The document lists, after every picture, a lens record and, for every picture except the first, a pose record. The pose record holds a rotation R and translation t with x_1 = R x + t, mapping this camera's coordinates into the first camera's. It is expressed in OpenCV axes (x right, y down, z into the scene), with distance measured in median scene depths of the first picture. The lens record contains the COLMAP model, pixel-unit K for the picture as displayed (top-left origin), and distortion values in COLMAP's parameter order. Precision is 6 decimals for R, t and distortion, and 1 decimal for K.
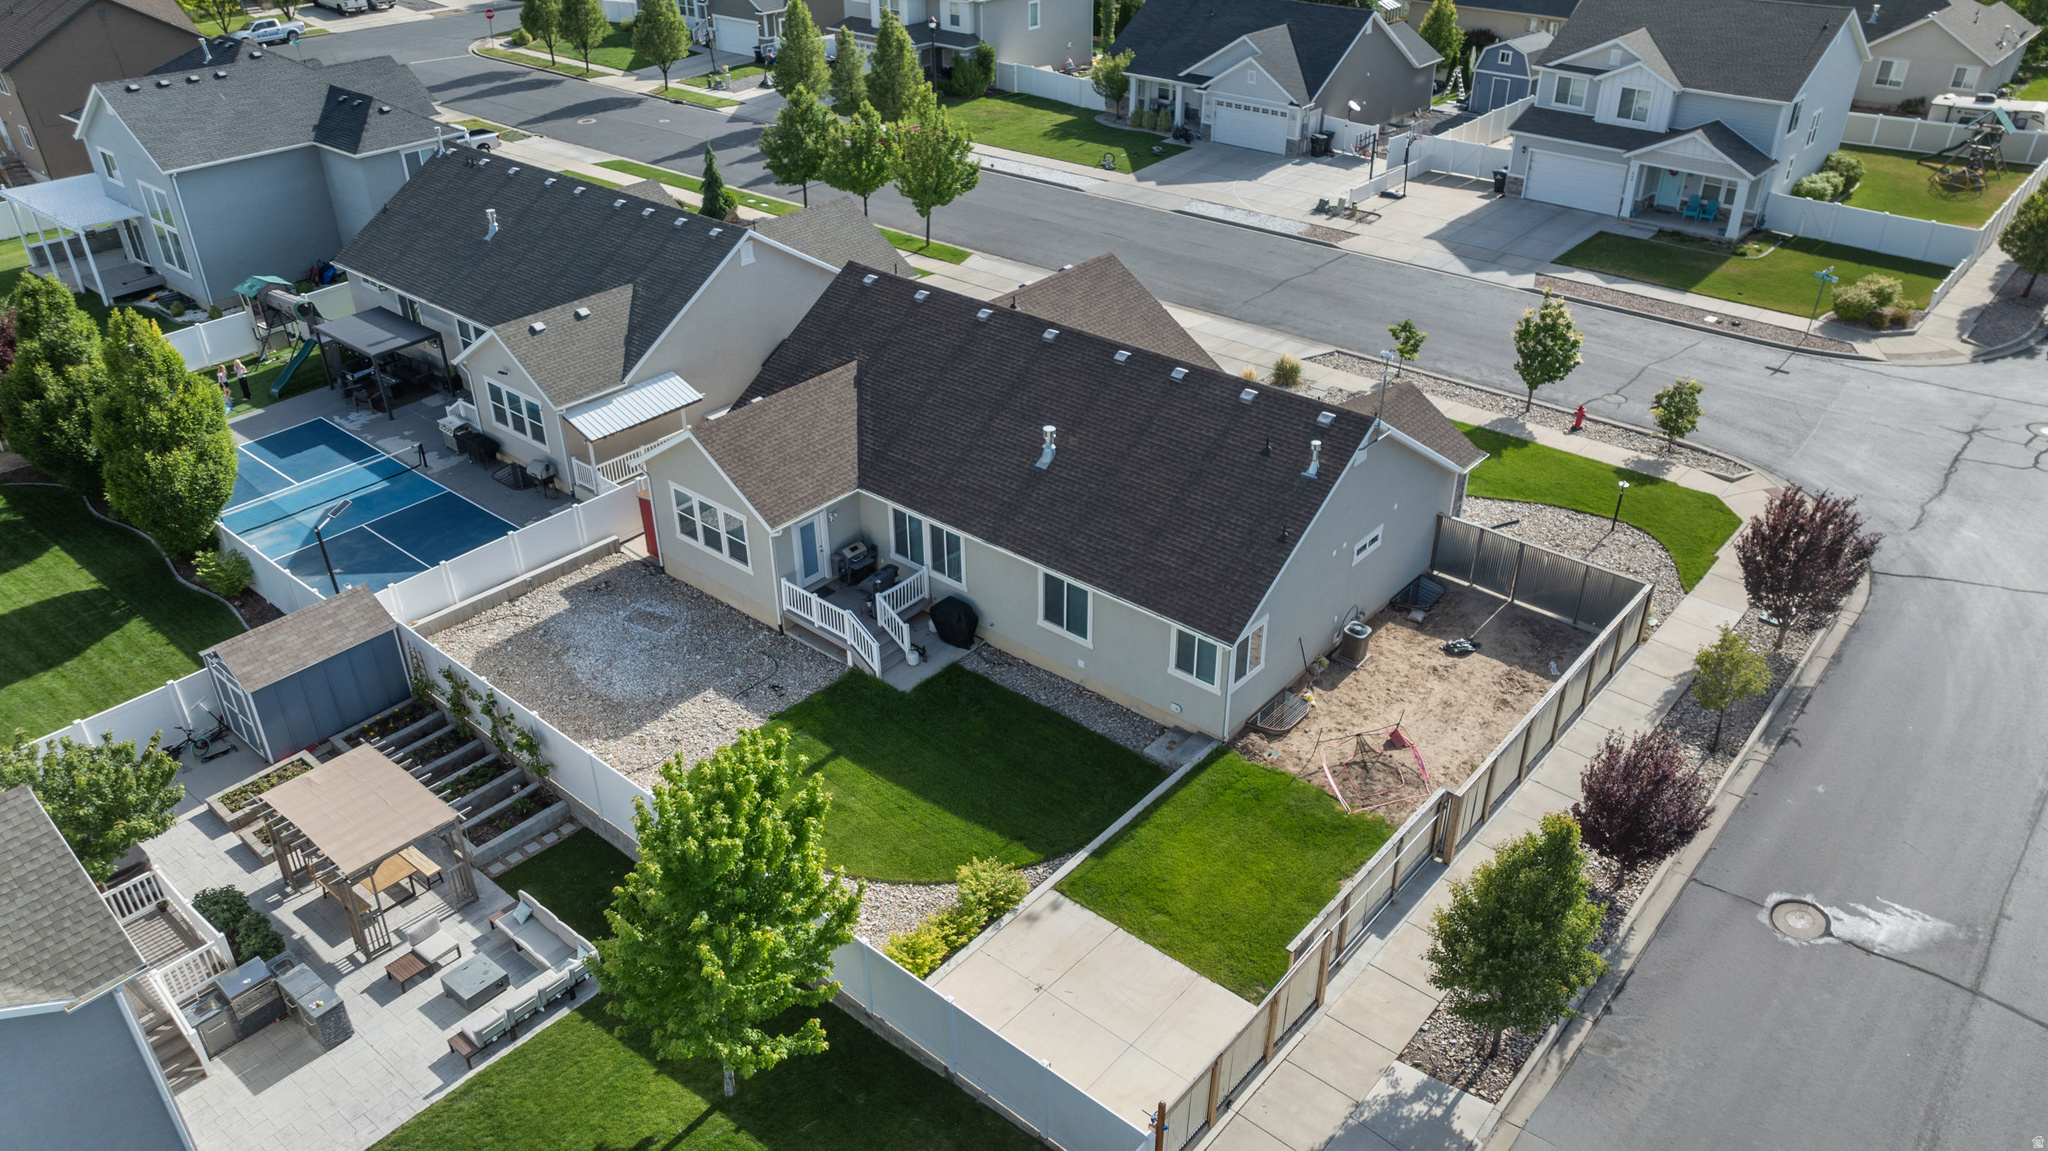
lens RADIAL K [[1451.6, 0, 1024.0], [0, 1451.6, 561.5], [0, 0, 1]] dist [-0.043668, 0.054240]
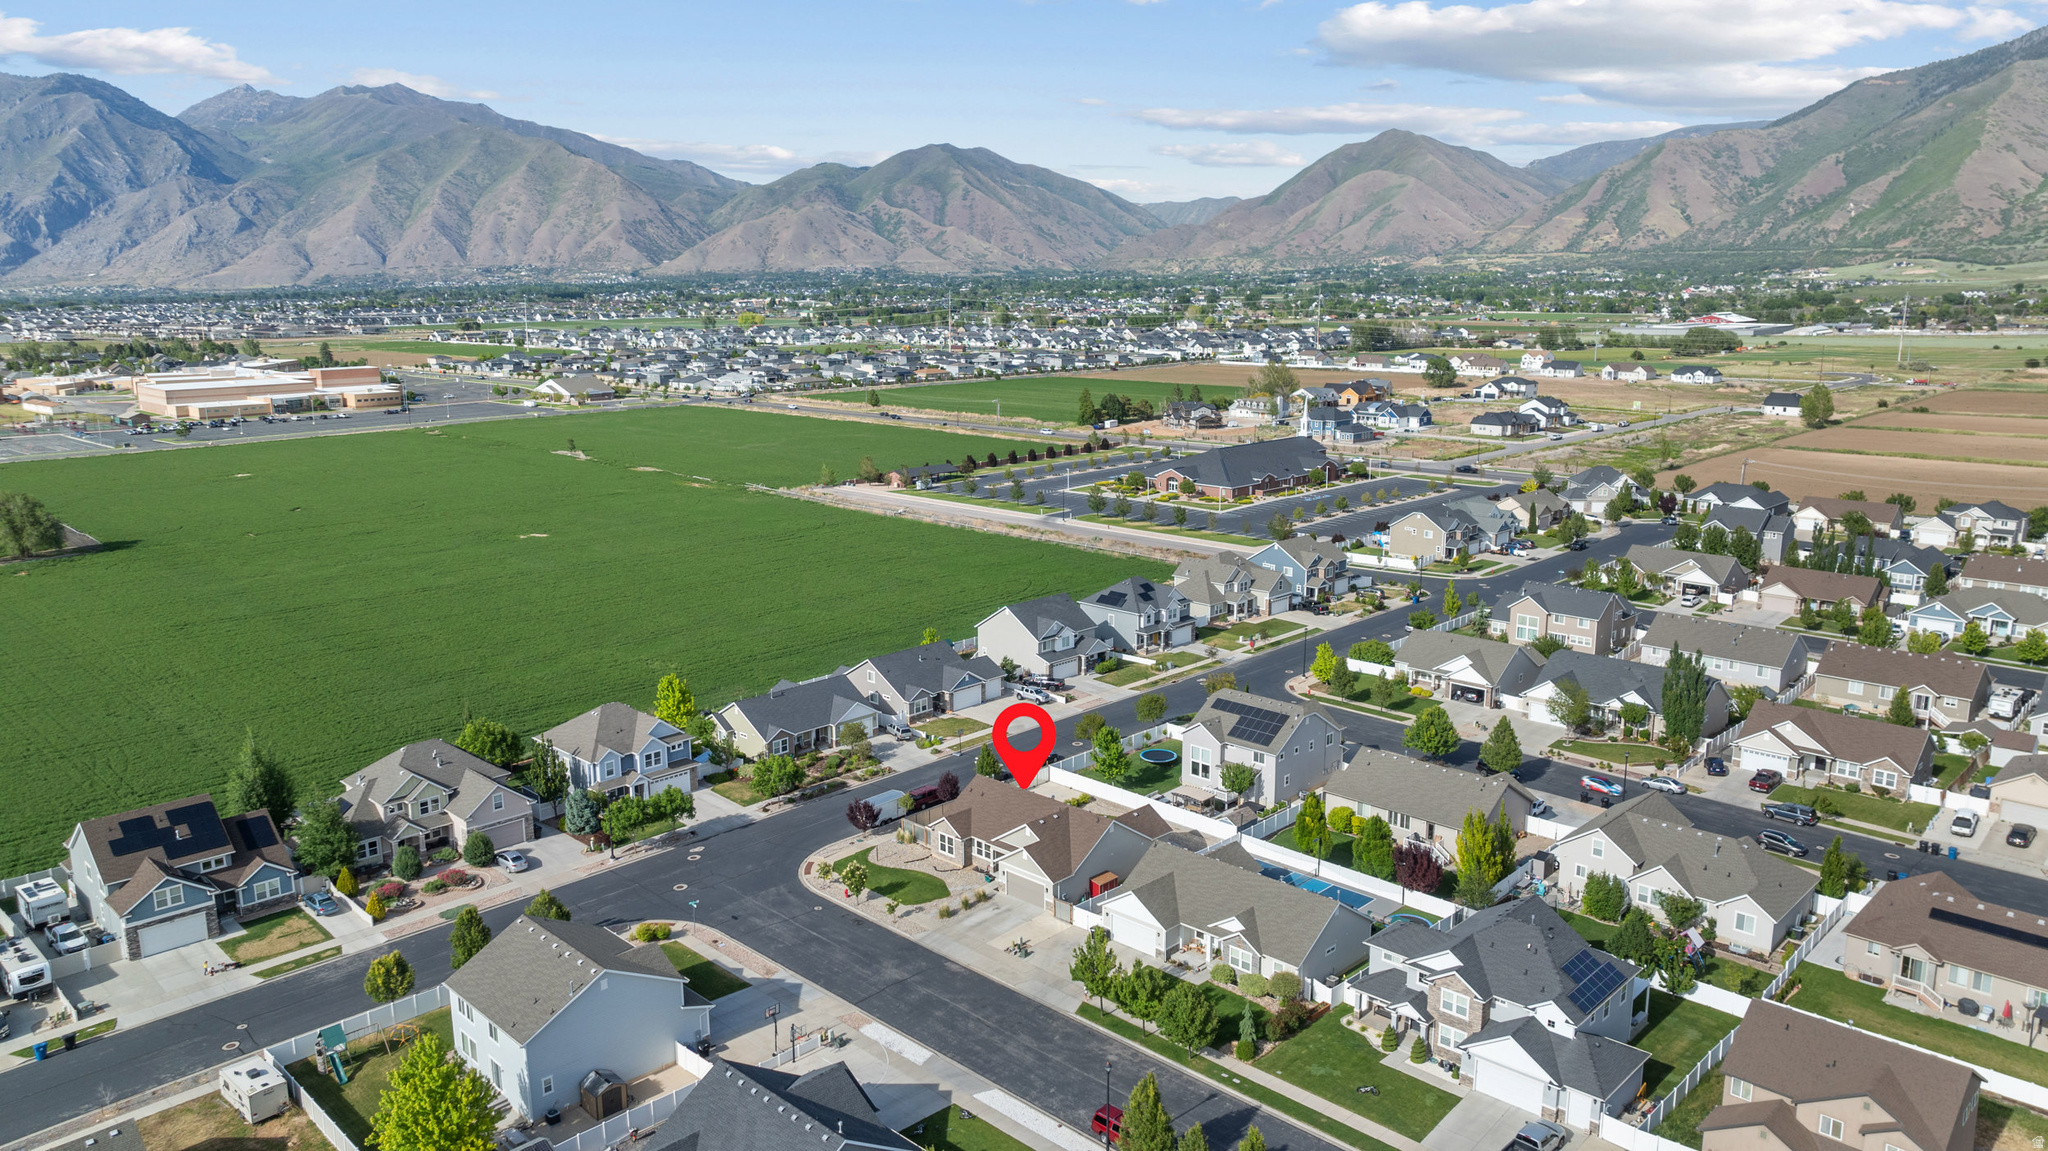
lens RADIAL K [[1451.6, 0, 1024.9], [0, 1451.6, 591.5], [0, 0, 1]] dist [-0.043668, 0.054240]
pose [[-0.998296, -0.001713, 0.058330, -0.118770], [0.038448, 0.732638, 0.679532, -2.771304], [-0.043899, 0.680617, -0.731323, 3.071551]]
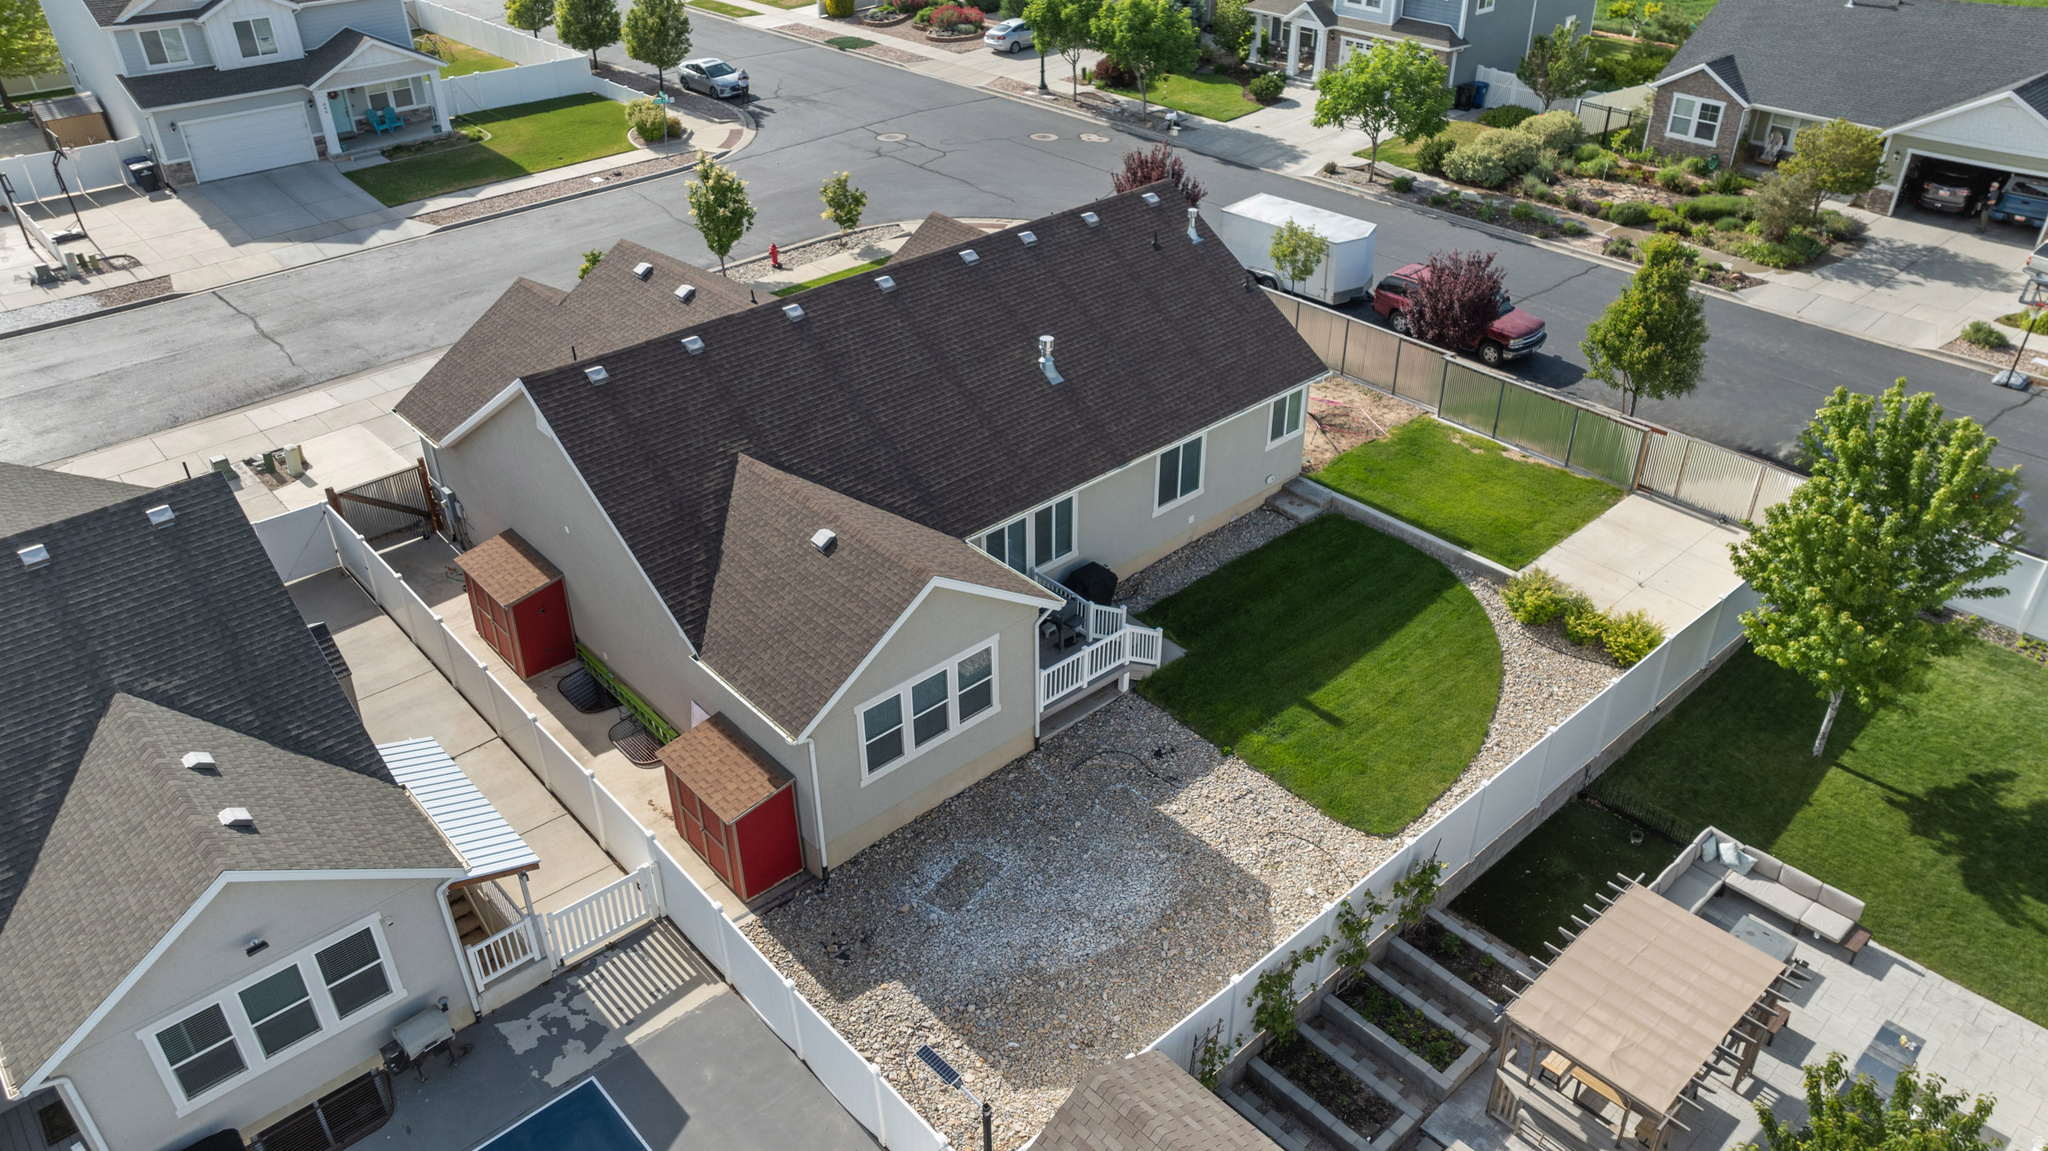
lens RADIAL K [[1451.6, 0, 1031.1], [0, 1451.6, 564.7], [0, 0, 1]] dist [-0.043668, 0.054240]
pose [[0.123100, -0.524077, 0.842728, -0.705673], [0.504192, 0.764453, 0.401750, -0.305970], [-0.854773, 0.375441, 0.358339, 0.662856]]
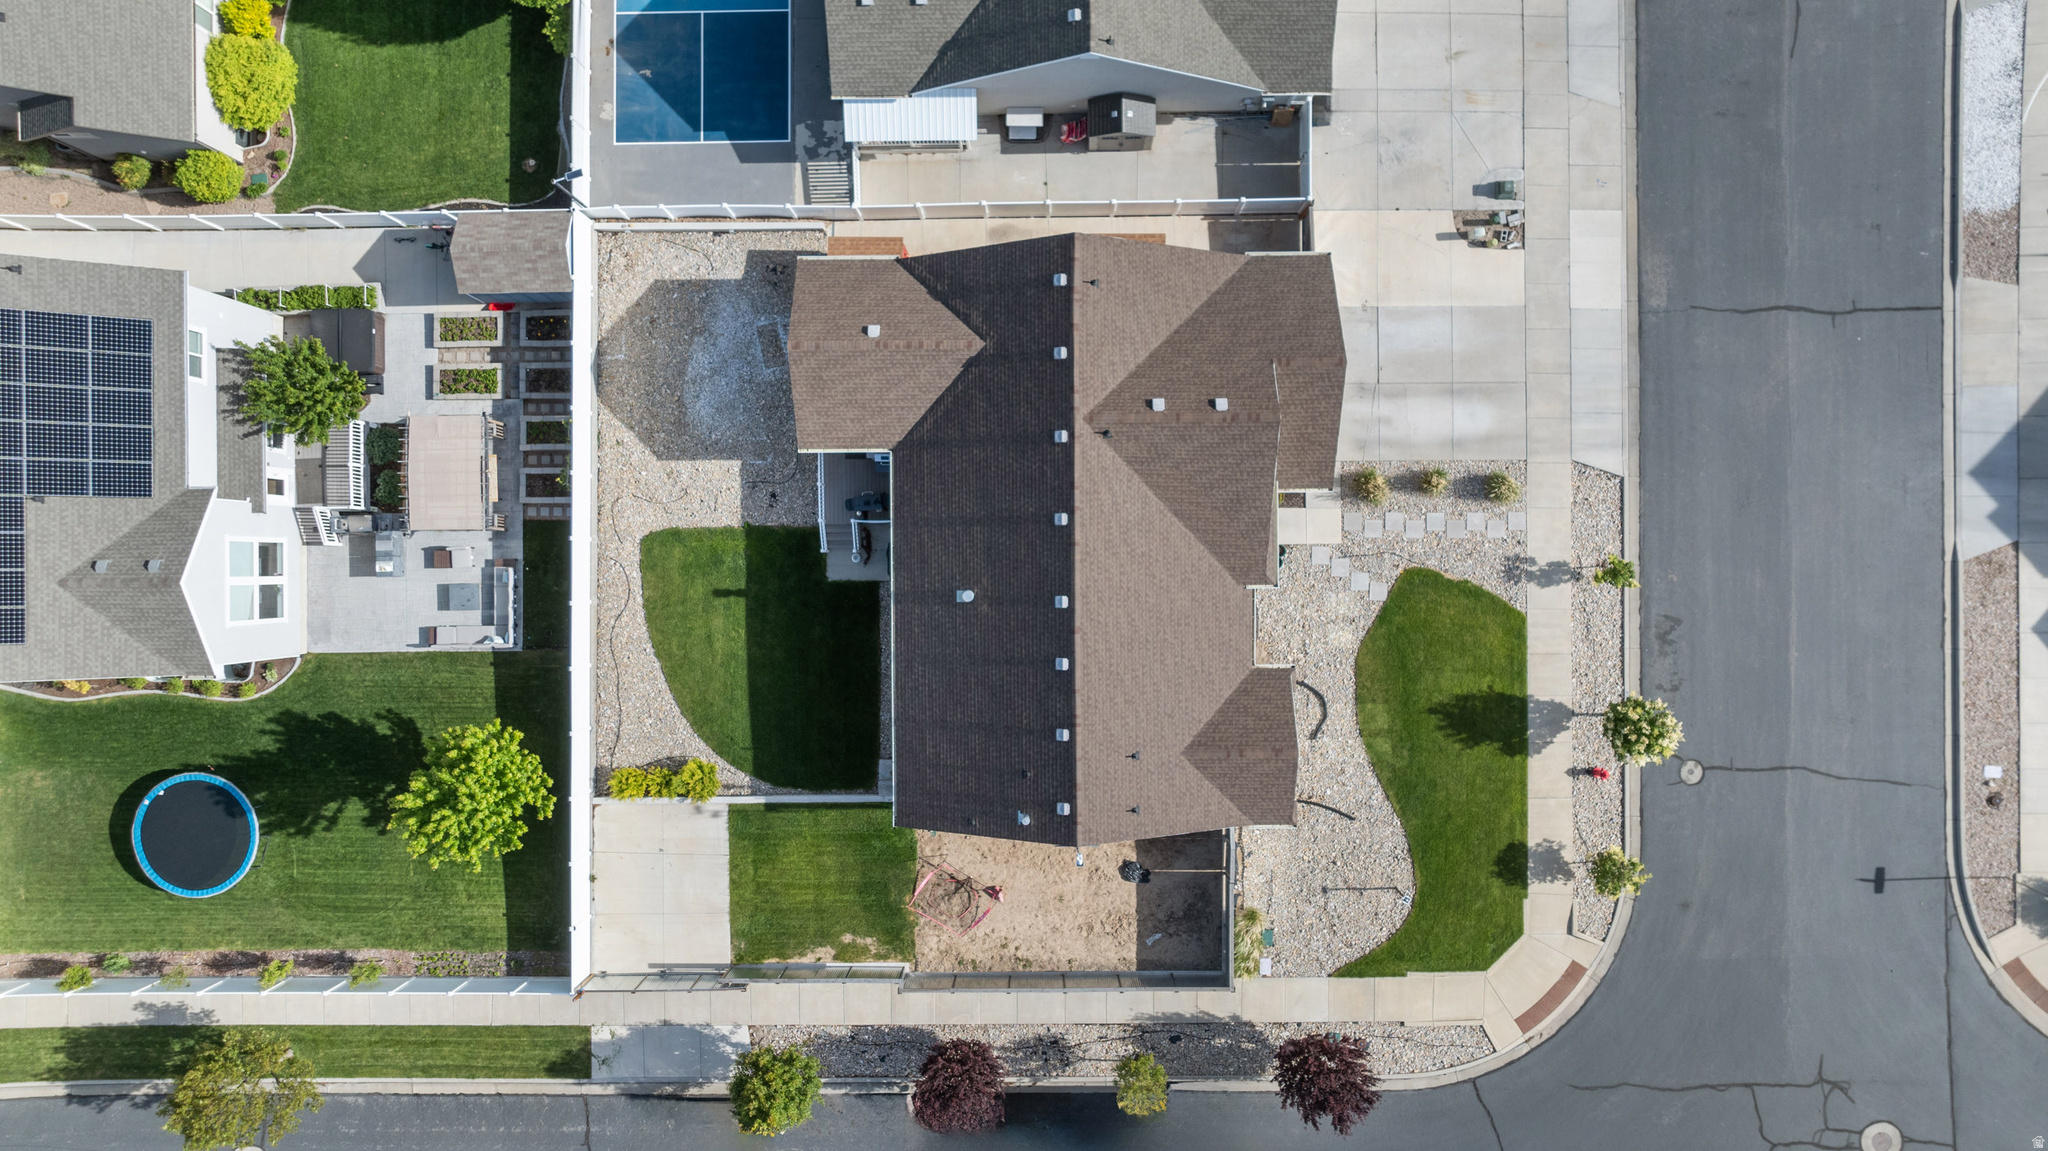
lens RADIAL K [[1451.6, 0, 1011.4], [0, 1451.6, 560.4], [0, 0, 1]] dist [-0.043668, 0.054240]
pose [[0.656203, 0.754584, -0.000836, 0.017117], [-0.372514, 0.324909, 0.869292, -1.020323], [0.656225, -0.570120, 0.494299, 0.402843]]
